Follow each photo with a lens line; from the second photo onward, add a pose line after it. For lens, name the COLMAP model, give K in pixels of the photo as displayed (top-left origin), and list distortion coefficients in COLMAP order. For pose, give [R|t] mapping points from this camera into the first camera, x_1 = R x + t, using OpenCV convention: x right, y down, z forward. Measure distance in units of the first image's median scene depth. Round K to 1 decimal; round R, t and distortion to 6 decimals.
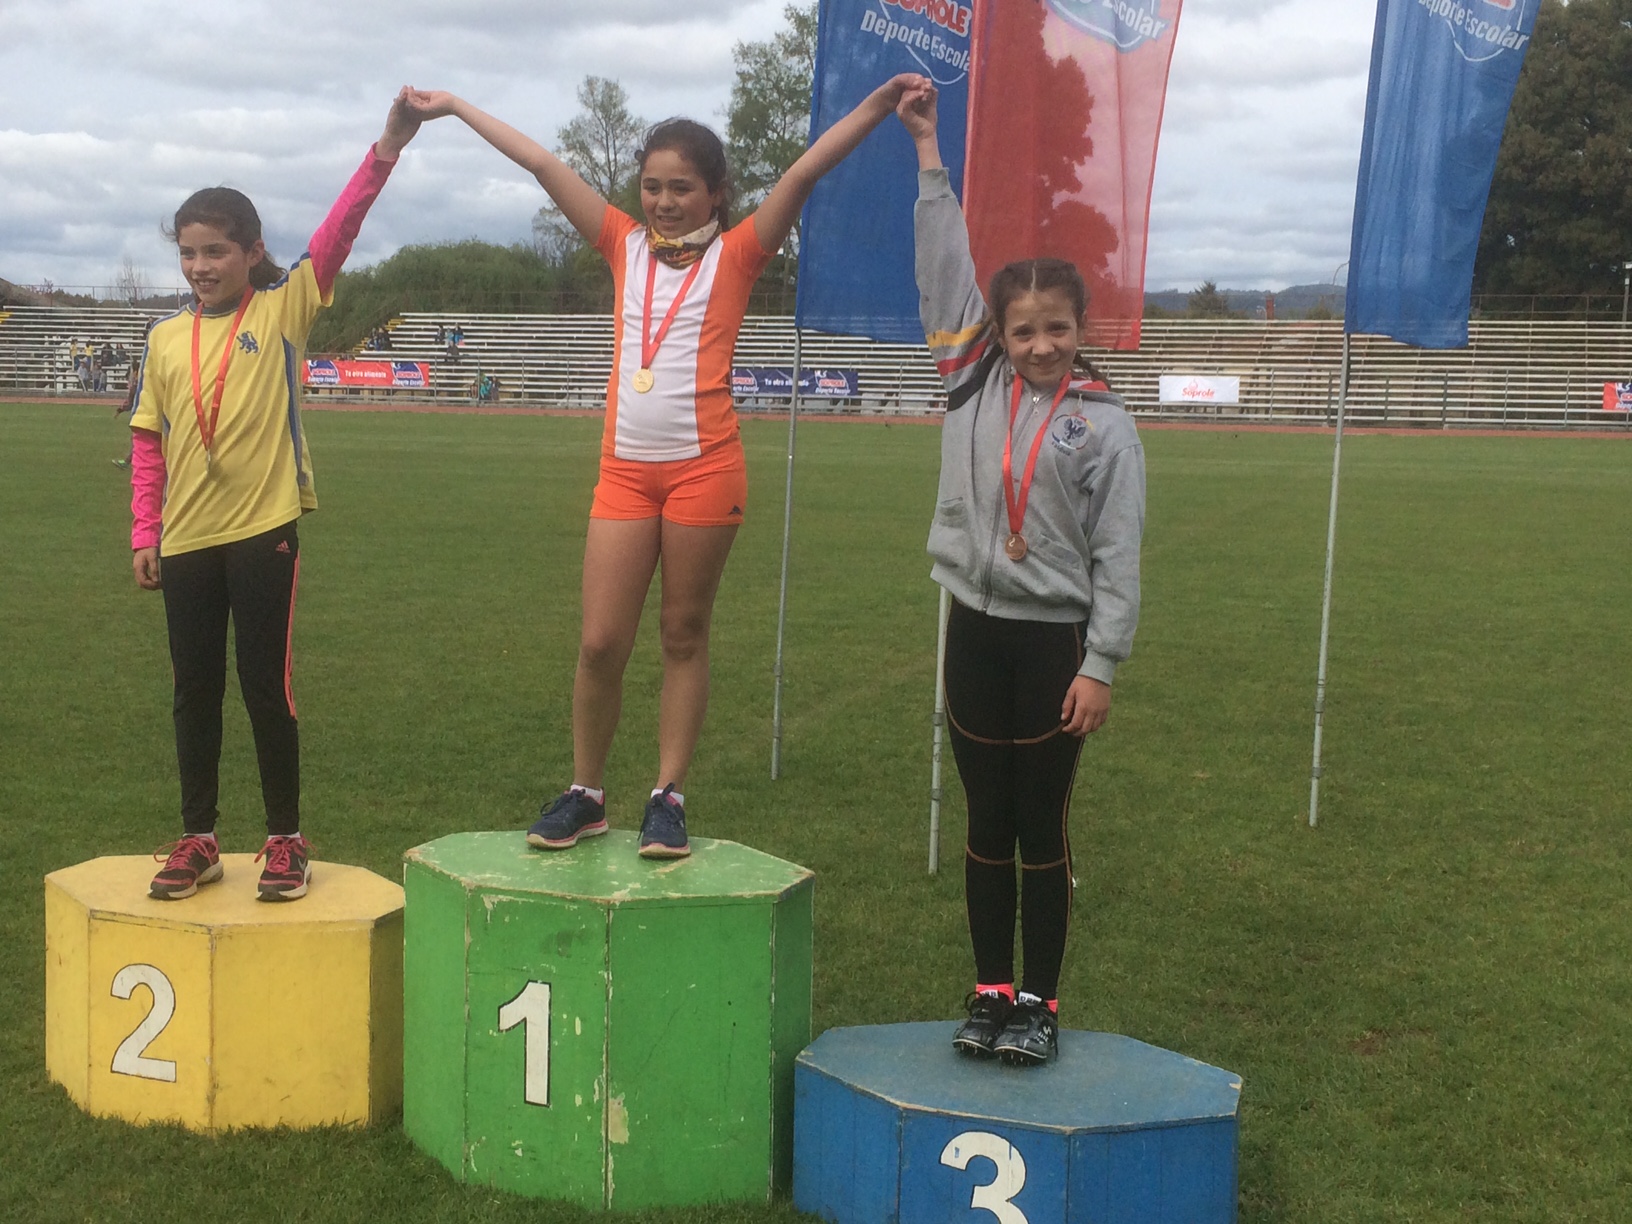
lens RADIAL K [[2137.1, 0, 831.9], [0, 2137.1, 581.5], [0, 0, 1]] dist [0.102839, 0.000000]
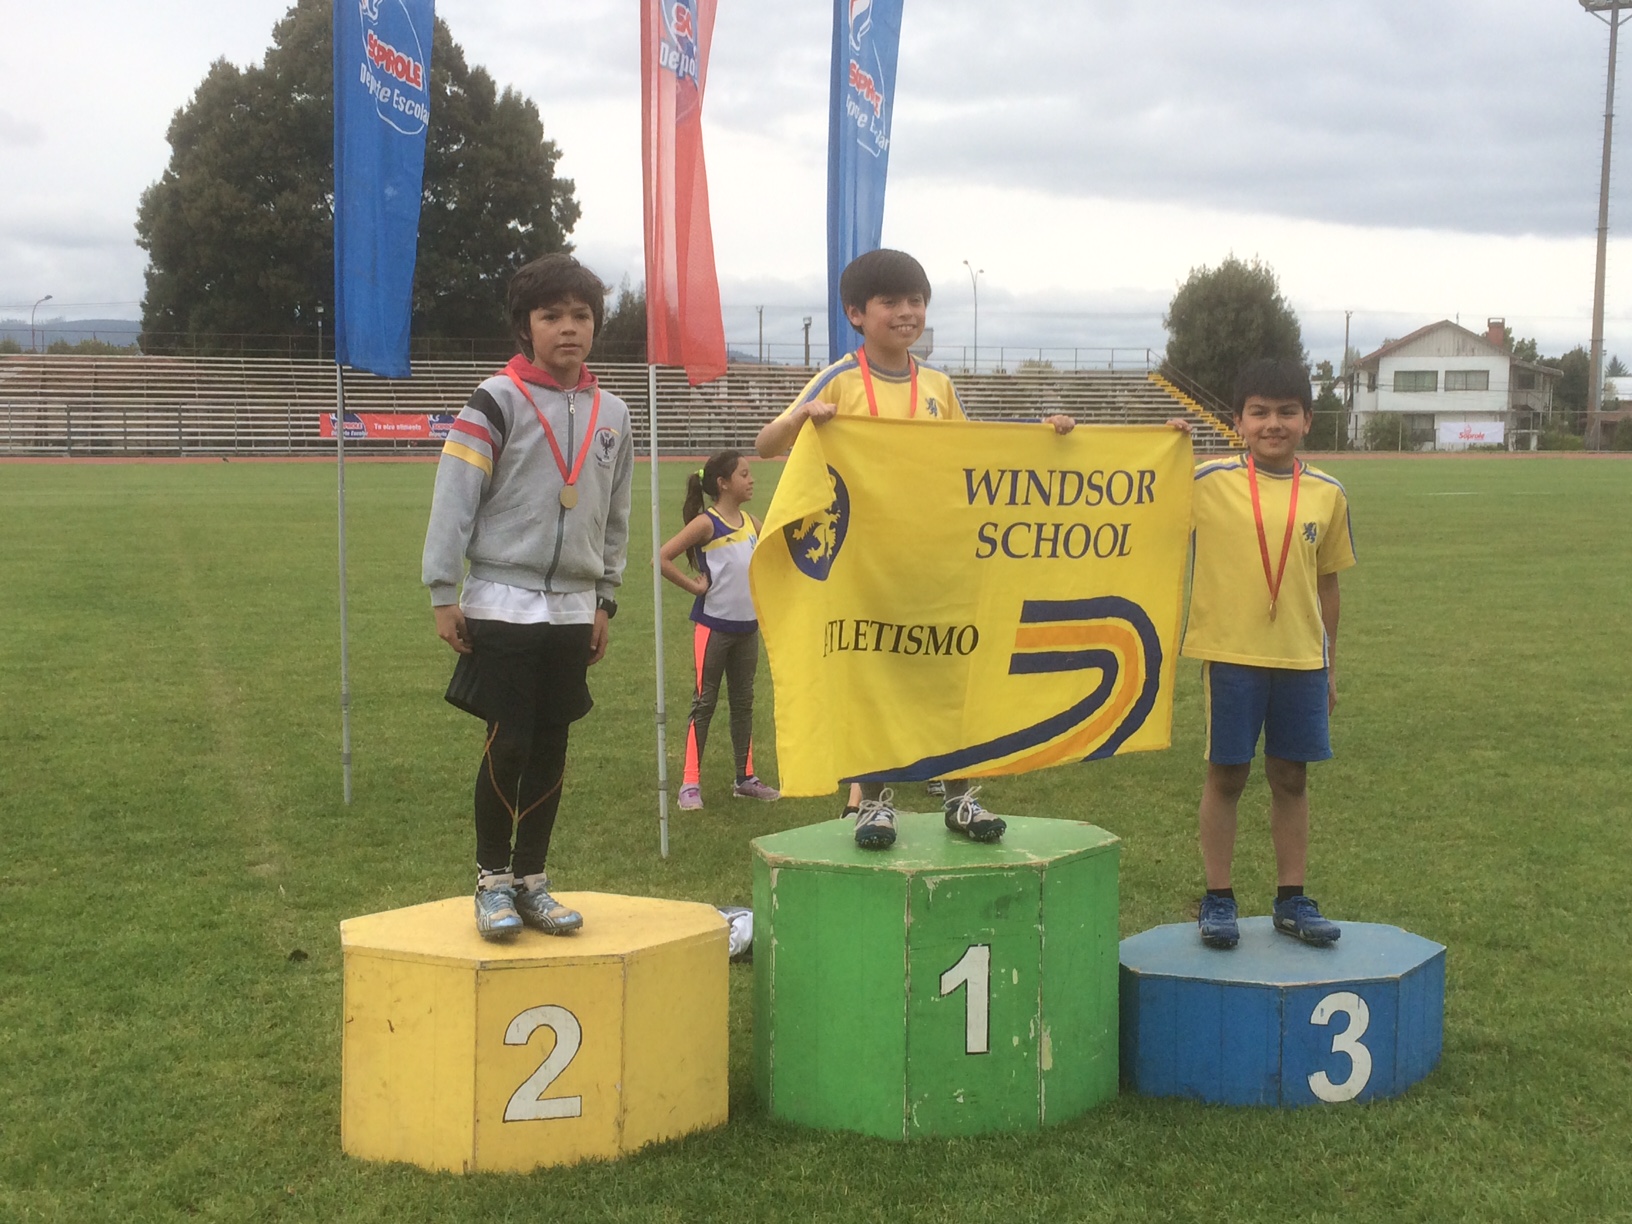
lens RADIAL K [[1987.9, 0, 806.2], [0, 1987.9, 599.0], [0, 0, 1]] dist [0.042028, 0.000000]
pose [[0.811521, -0.067597, 0.580400, -0.699014], [0.067168, 0.997493, 0.022258, -0.021866], [-0.580450, 0.020922, 0.814027, 0.167821]]
